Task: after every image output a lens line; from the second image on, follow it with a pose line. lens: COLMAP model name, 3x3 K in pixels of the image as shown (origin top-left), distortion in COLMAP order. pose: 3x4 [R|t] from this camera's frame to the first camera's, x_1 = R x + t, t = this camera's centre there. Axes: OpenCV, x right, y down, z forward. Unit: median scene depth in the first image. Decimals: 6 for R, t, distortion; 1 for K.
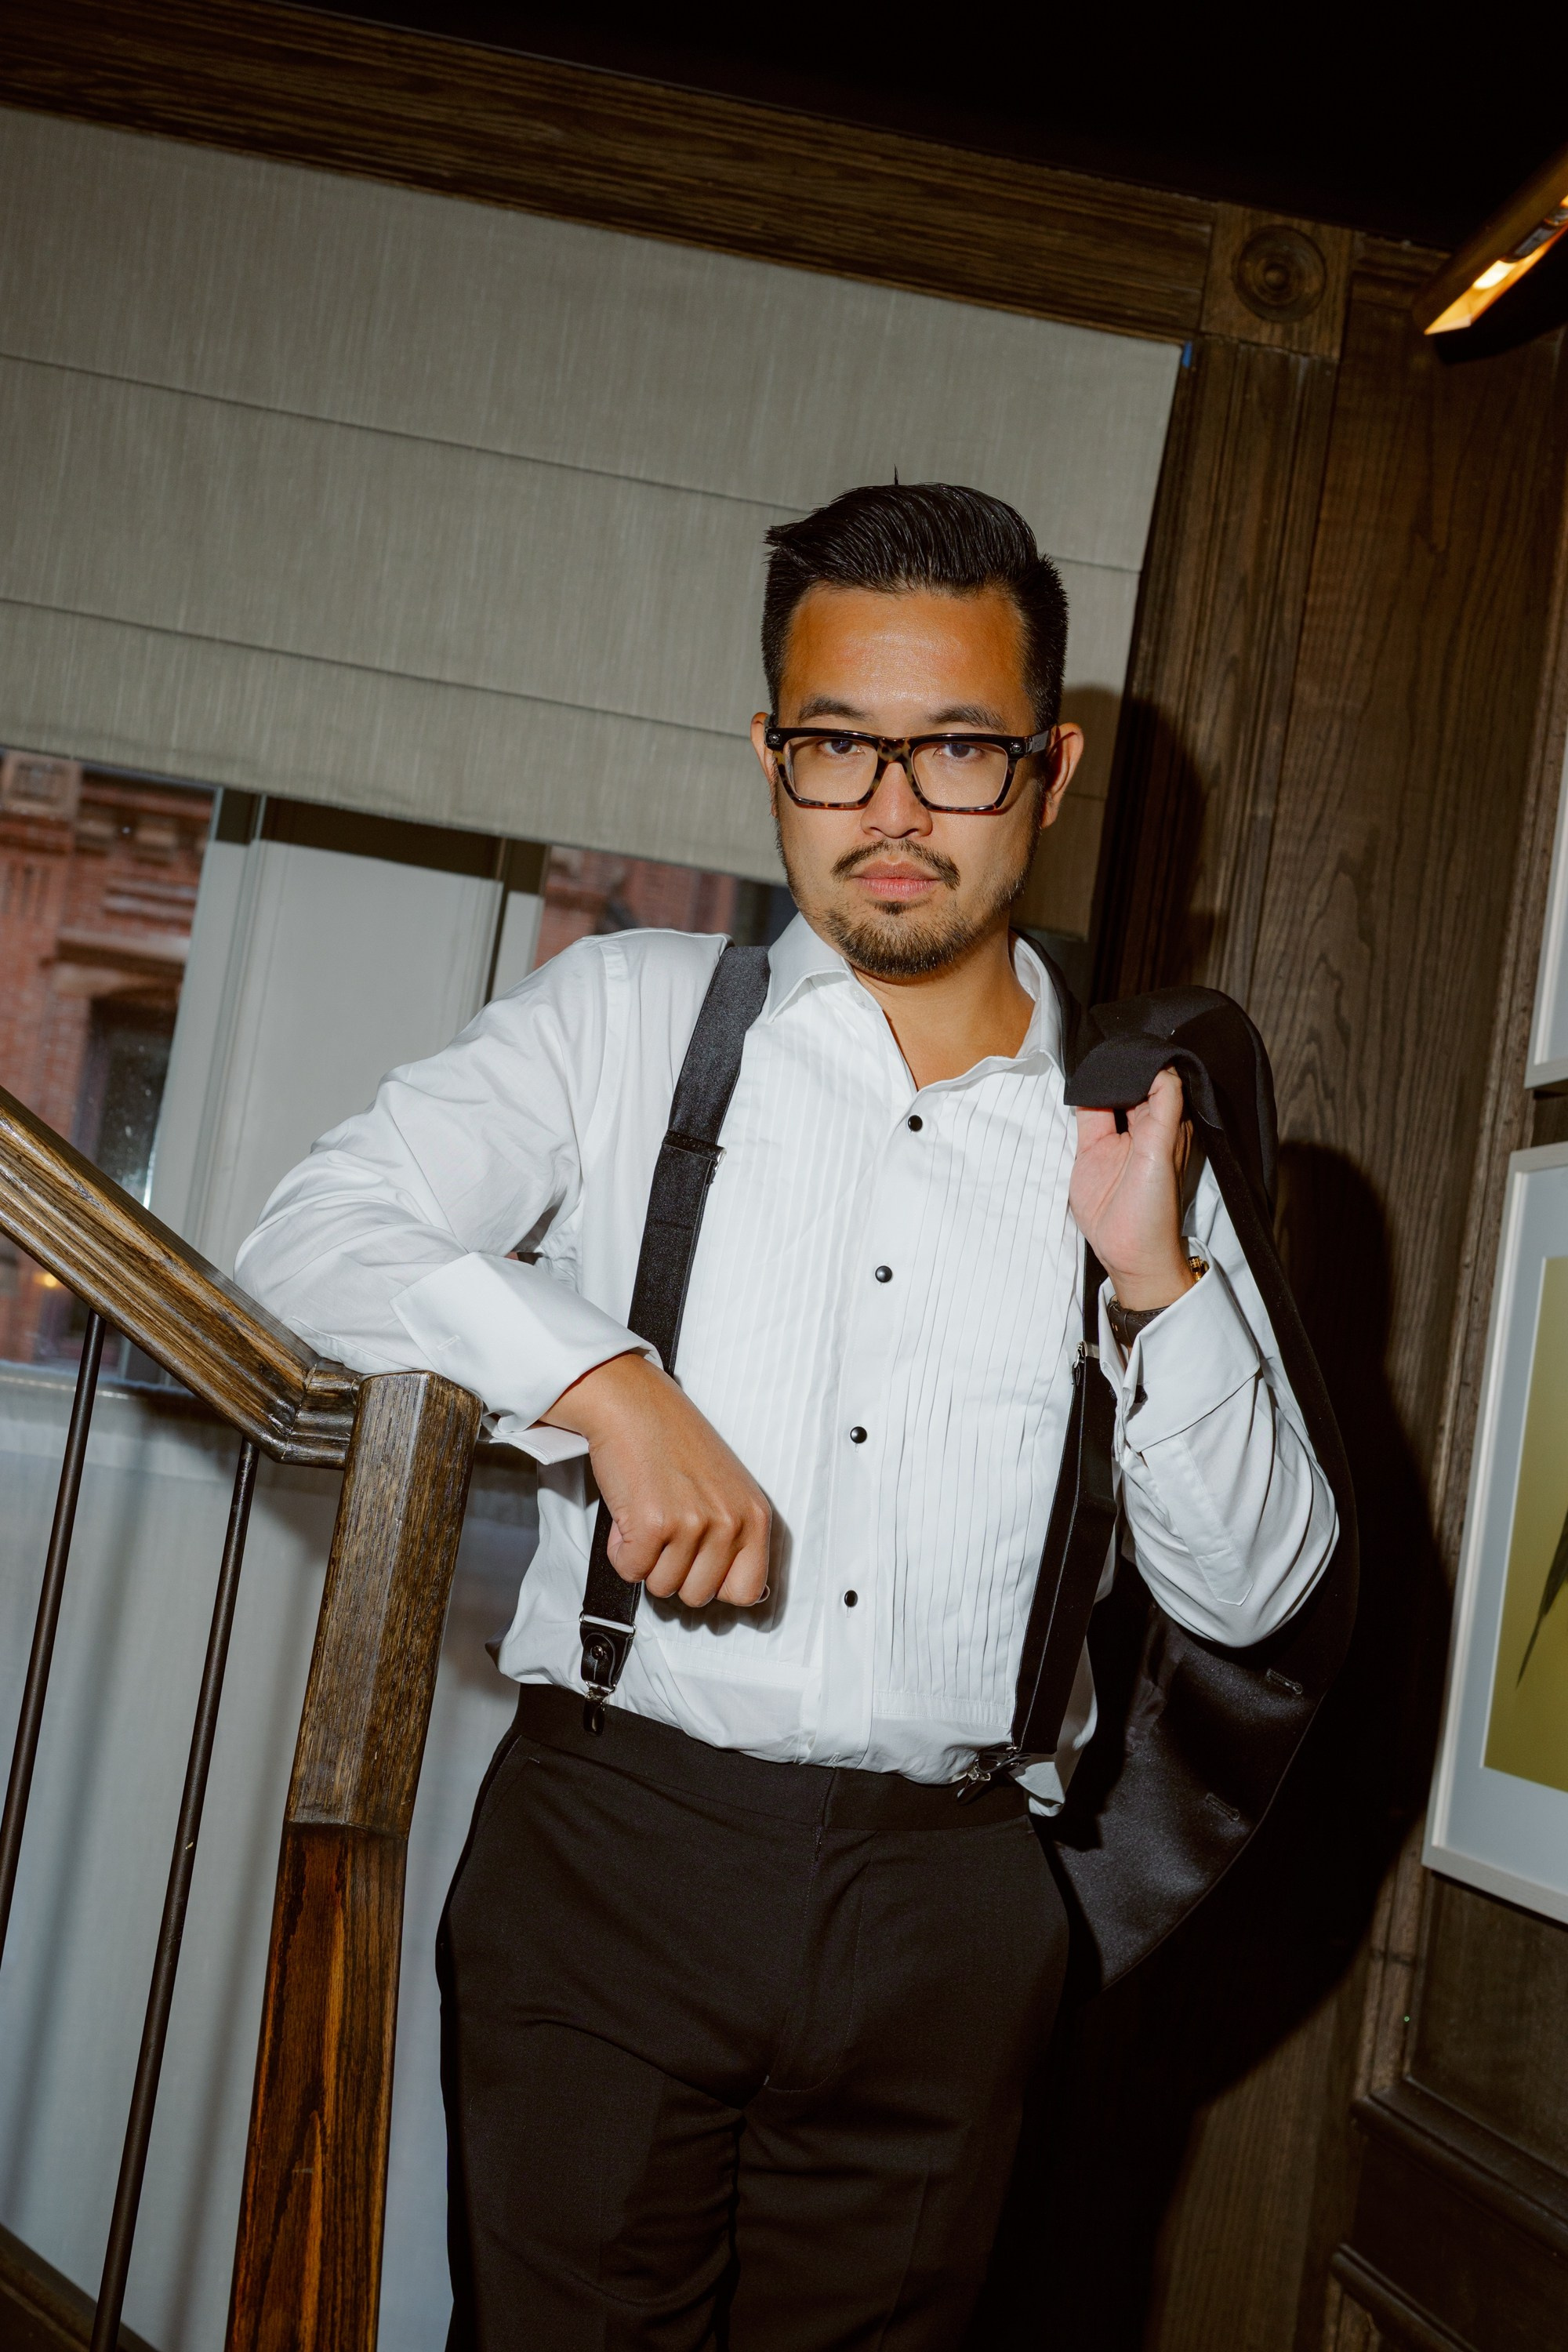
lens RADIAL K [[3514.5, 0, 782.9], [0, 3514.5, 1173.2], [0, 0, 1]] dist [-0.000488, -0.006979]
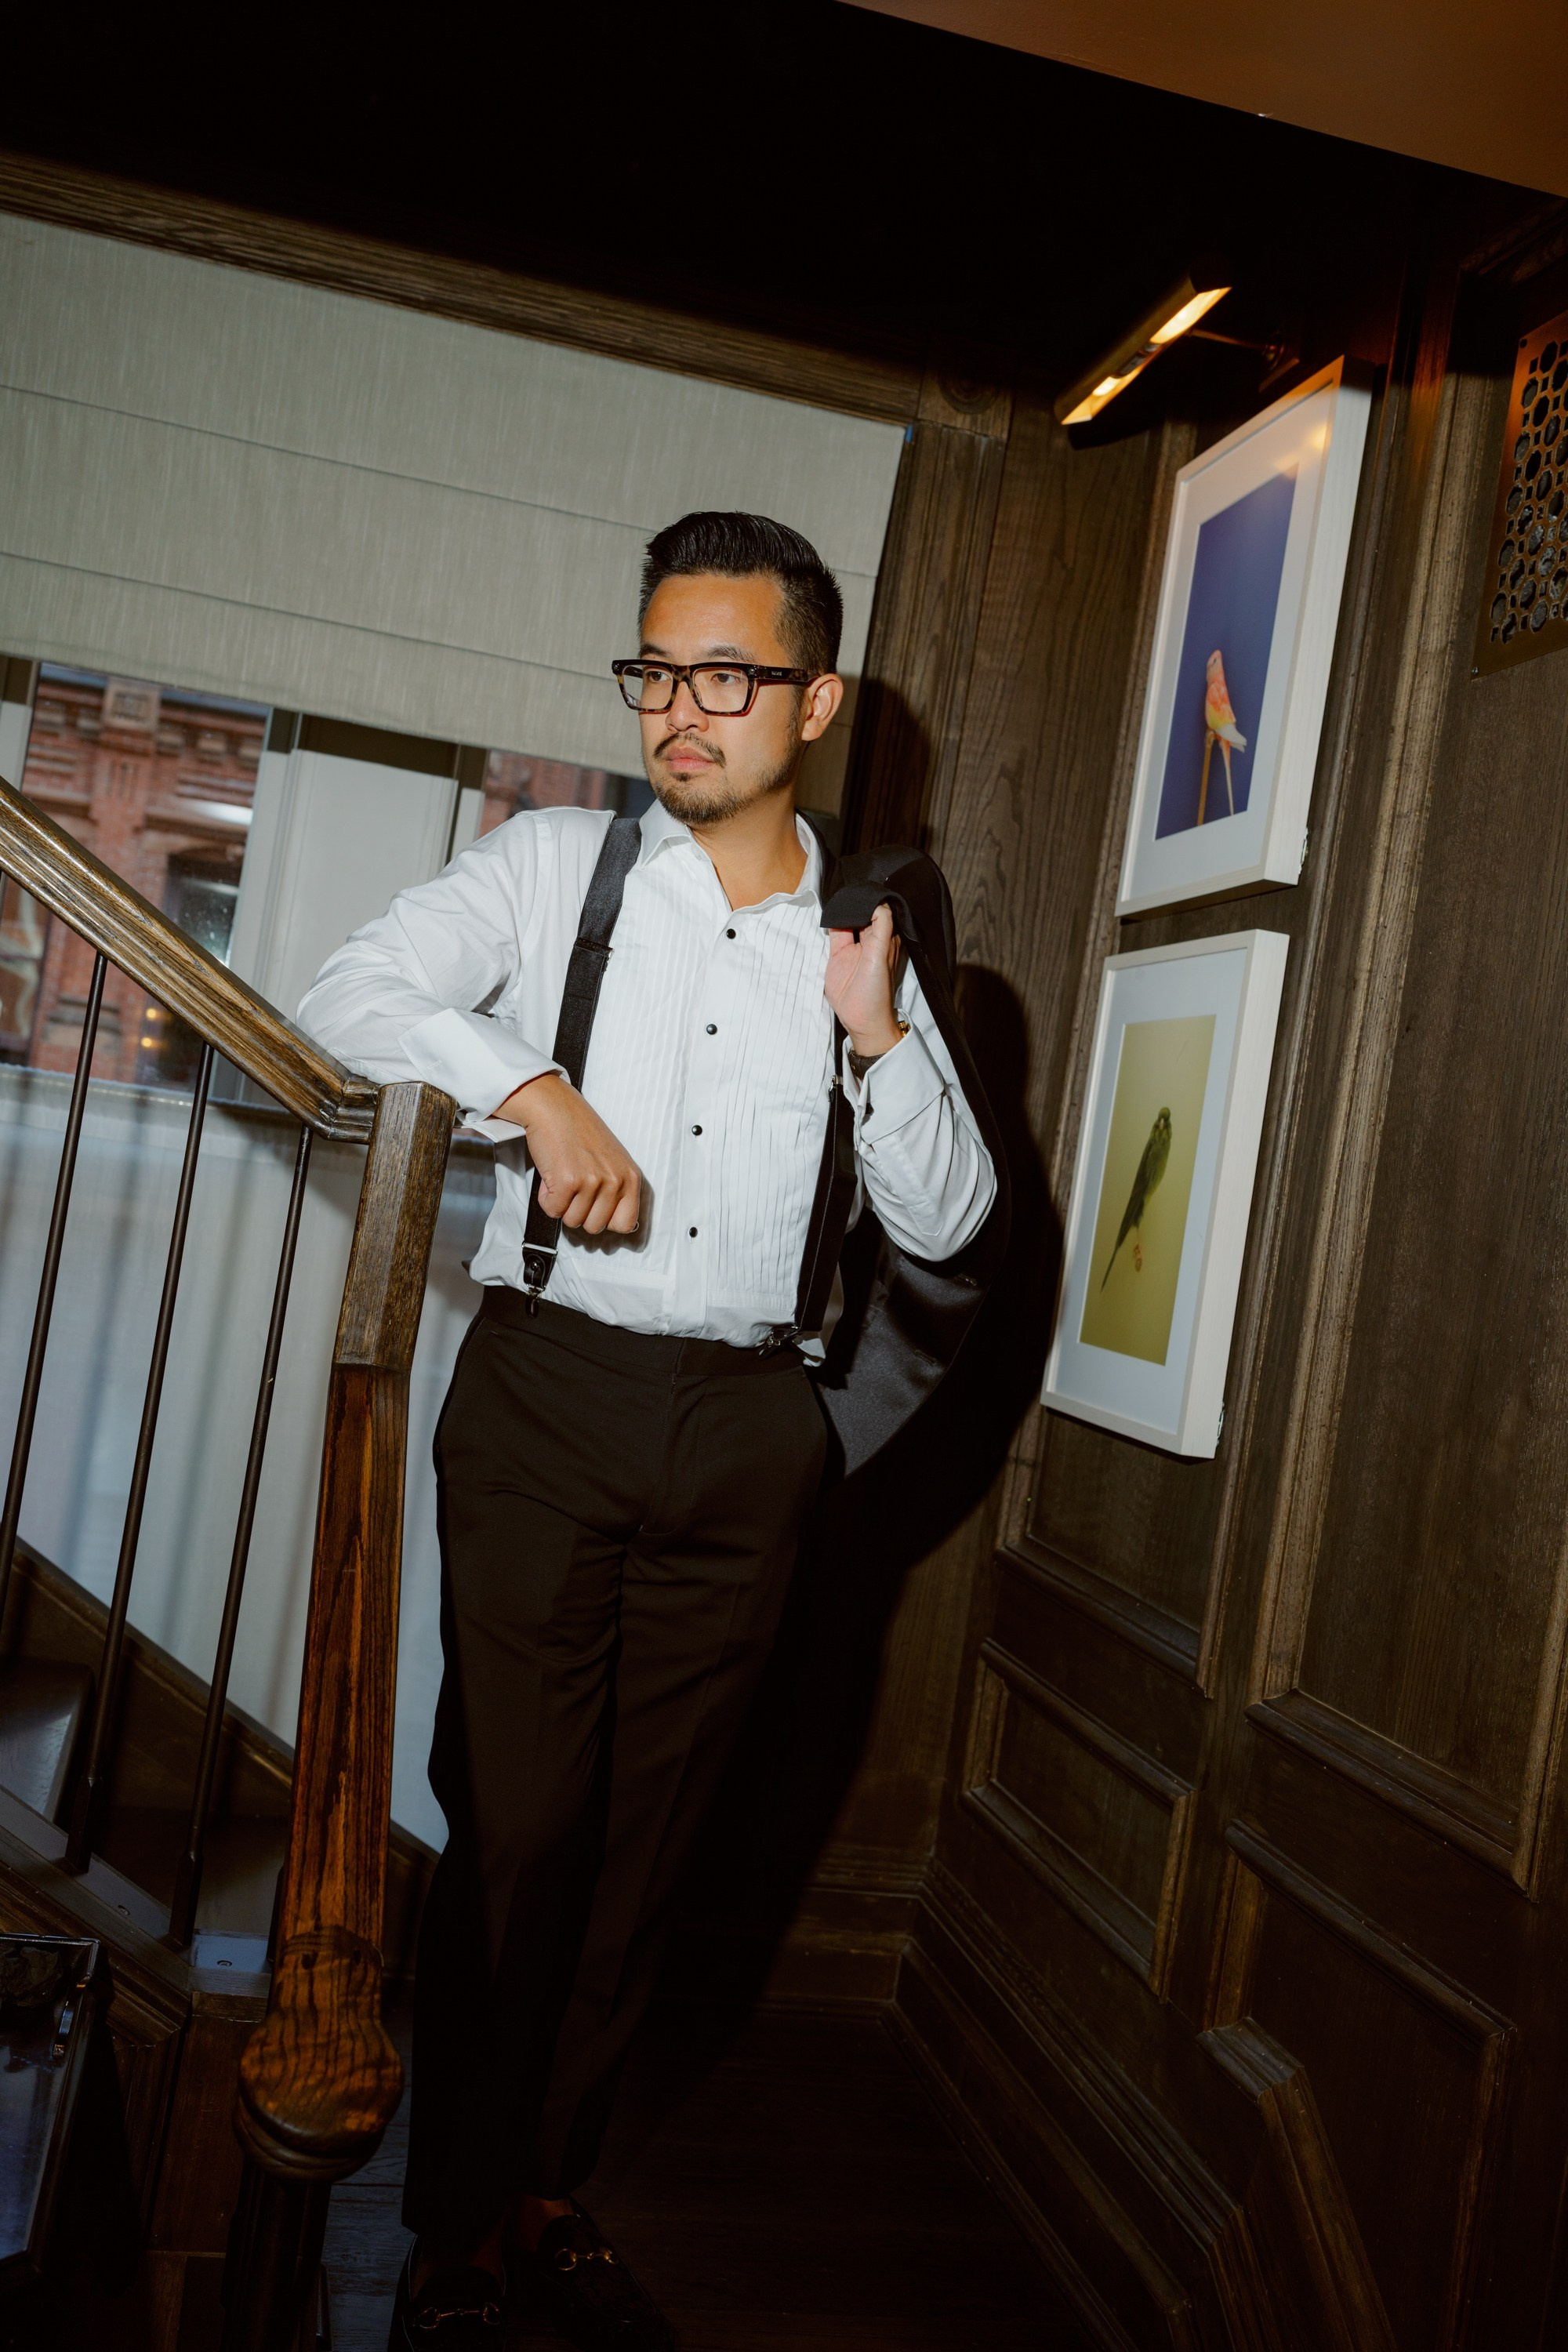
lens RADIAL K [[2318.0, 0, 784.0], [0, 2318.0, 1180.4], [0, 0, 1]] dist [0.006794, -0.000542]
pose [[0.997860, 0.005043, 0.065192, -0.003953], [-0.010645, 0.996249, 0.085871, 0.005849], [-0.064515, -0.086381, 0.994171, -0.033244]]
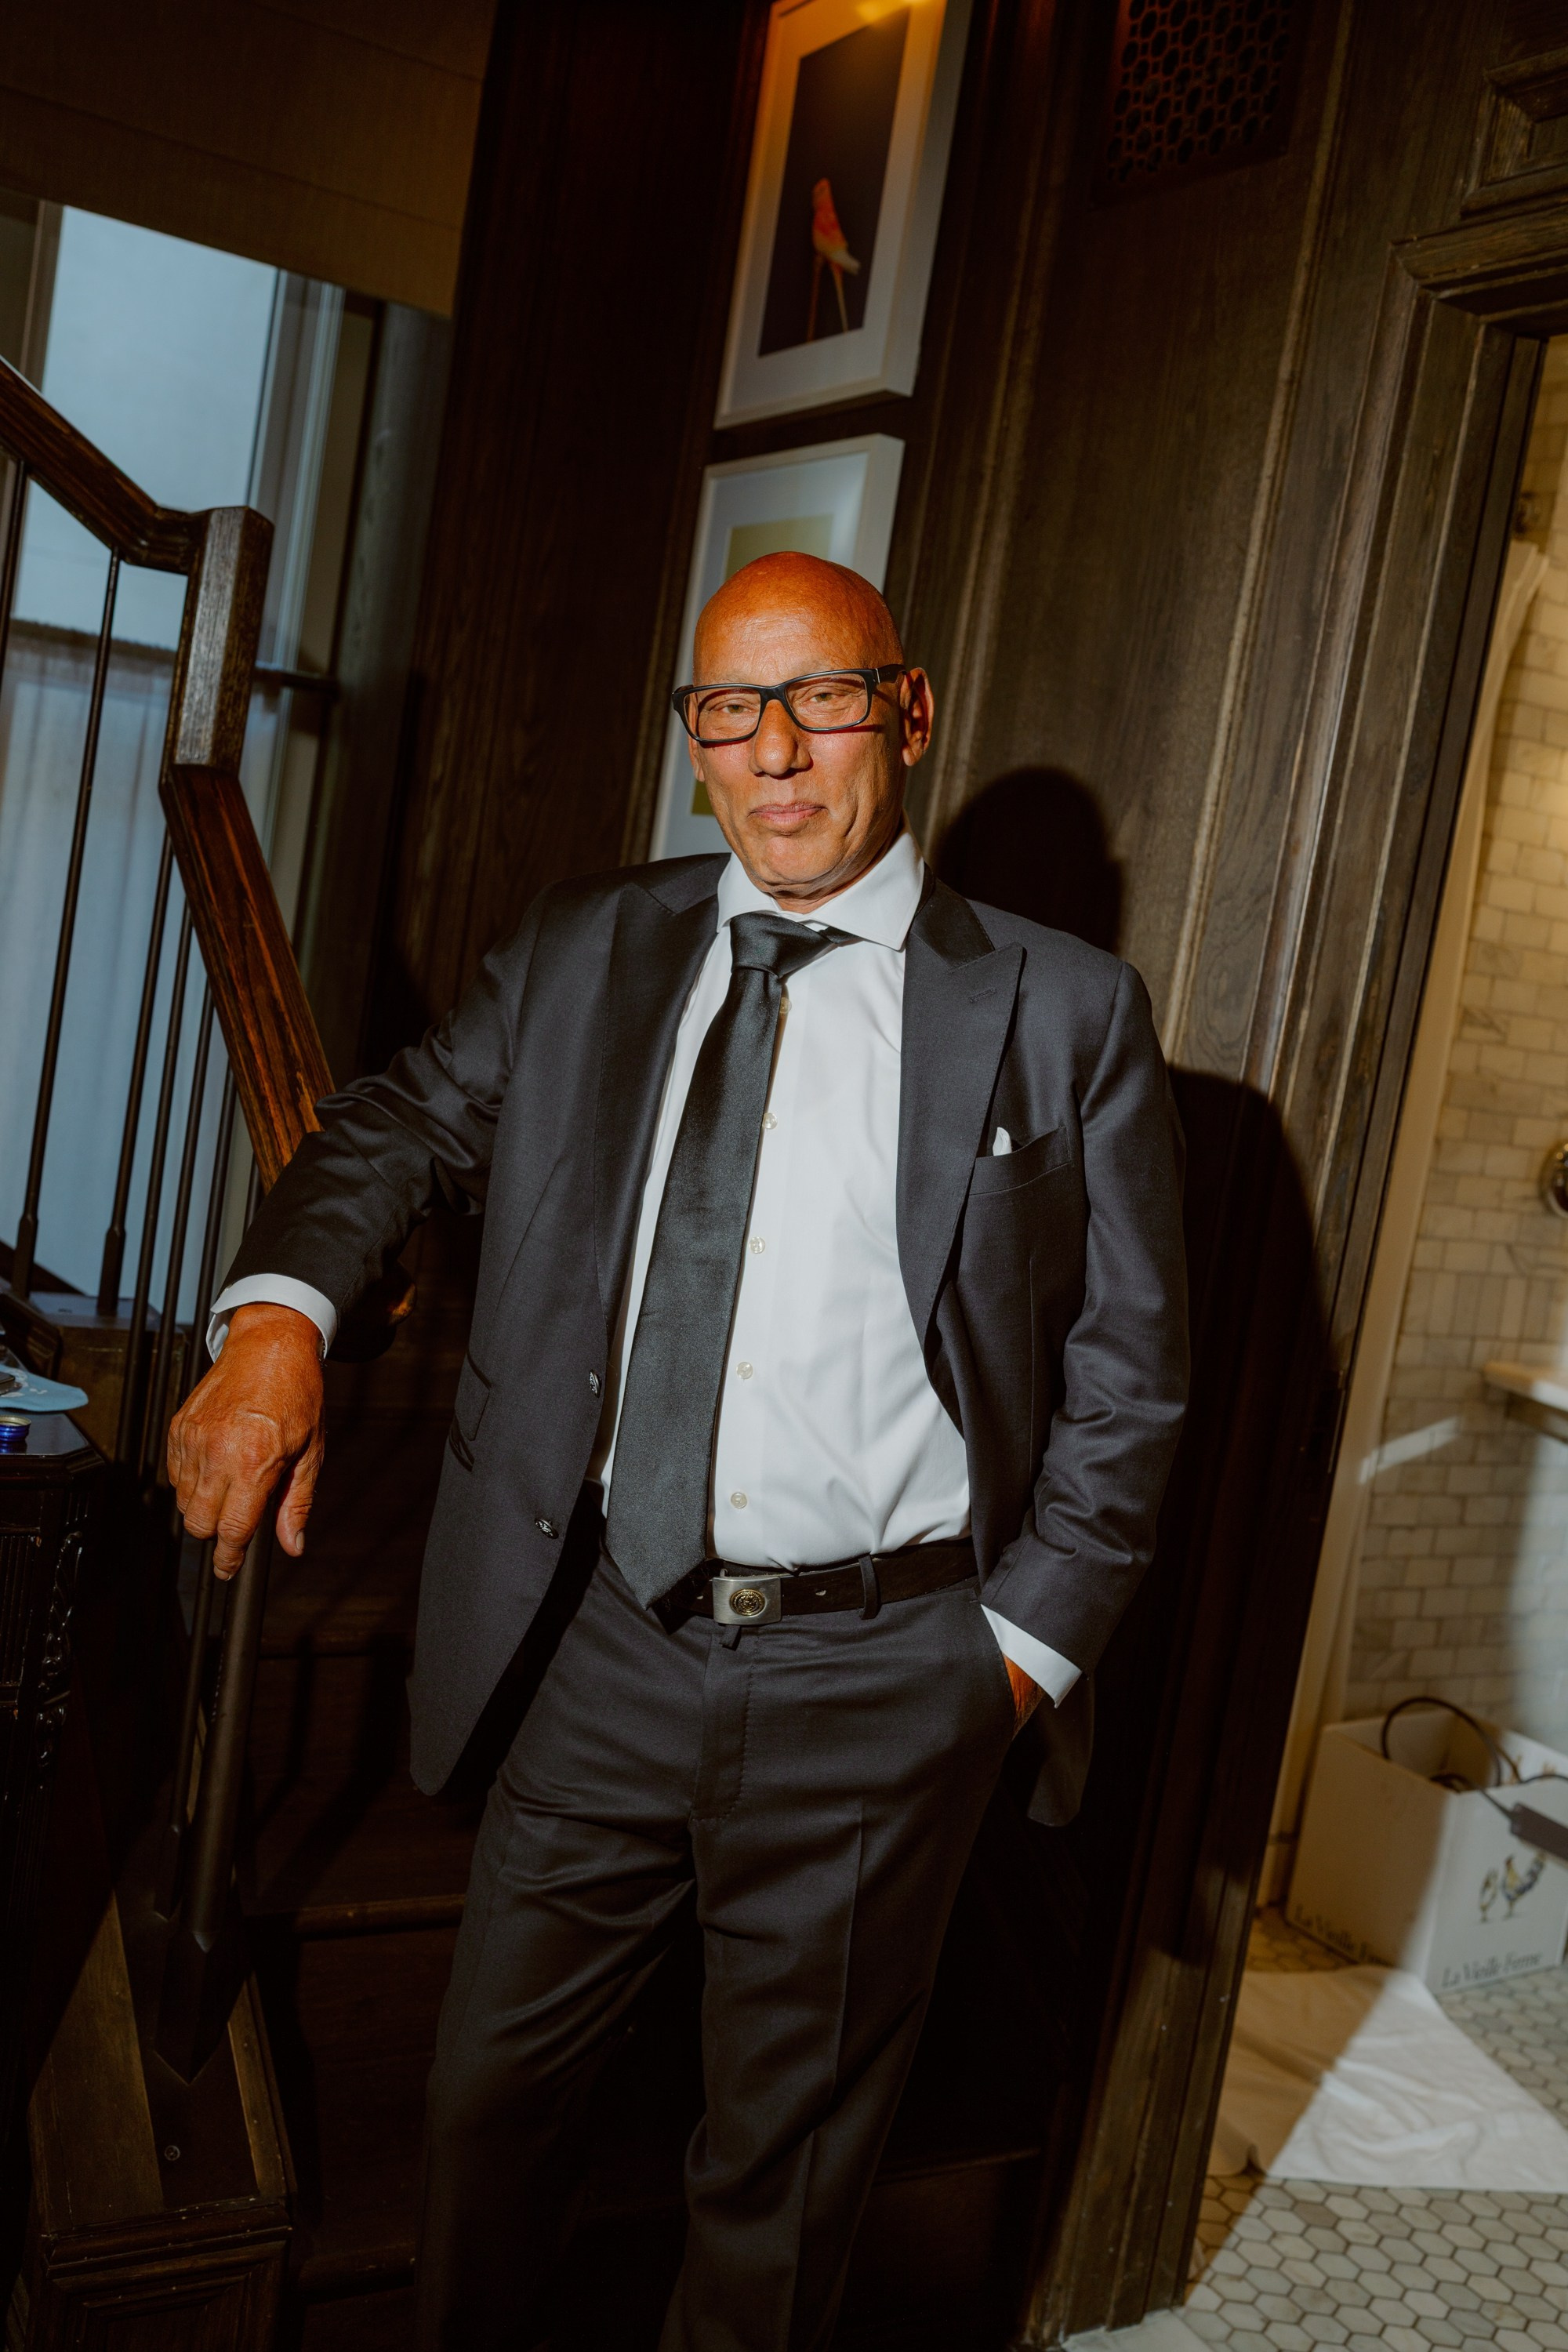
lens RADIAL K [[2318.0, 0, 784.0], [0, 2318.0, 1180.4], [0, 0, 1]] dist [0.006794, -0.000542]
pose [[0.935856, -0.041990, 0.349872, -0.169513], [-0.046041, 0.969793, 0.239545, 0.058242], [-0.349362, -0.240288, 0.905653, -0.140075]]
